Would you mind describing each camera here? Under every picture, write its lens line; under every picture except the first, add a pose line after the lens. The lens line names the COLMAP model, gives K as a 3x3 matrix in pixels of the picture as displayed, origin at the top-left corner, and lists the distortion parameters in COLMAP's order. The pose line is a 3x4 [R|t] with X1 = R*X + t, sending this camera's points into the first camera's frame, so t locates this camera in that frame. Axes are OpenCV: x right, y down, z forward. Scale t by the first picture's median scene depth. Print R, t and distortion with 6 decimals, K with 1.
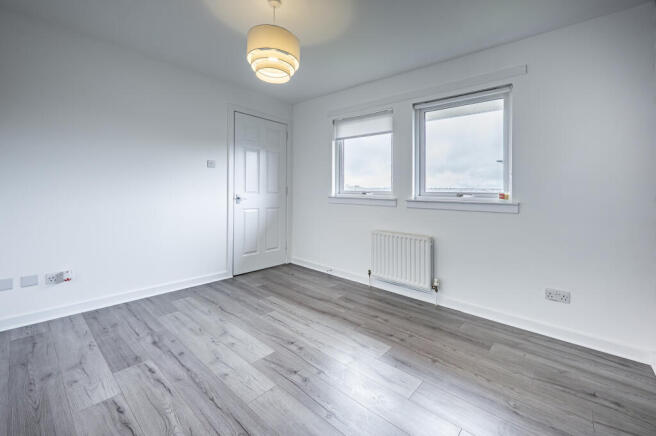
lens RADIAL K [[256.7, 0, 327.3], [0, 256.7, 195.6], [0, 0, 1]] dist [-0.012275, 0.000147]
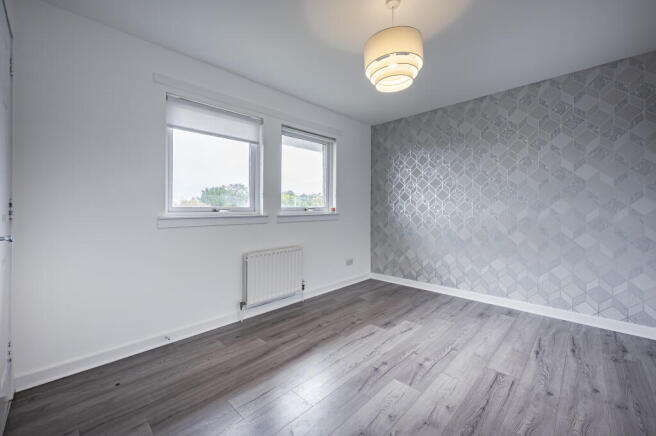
lens RADIAL K [[262.8, 0, 327.6], [0, 262.8, 211.3], [0, 0, 1]] dist [-0.000910, -0.000341]
pose [[0.087111, -0.027896, 0.995808, -0.836974], [0.019798, 0.999459, 0.026267, -0.027485], [-0.996002, 0.017427, 0.087616, 0.819241]]
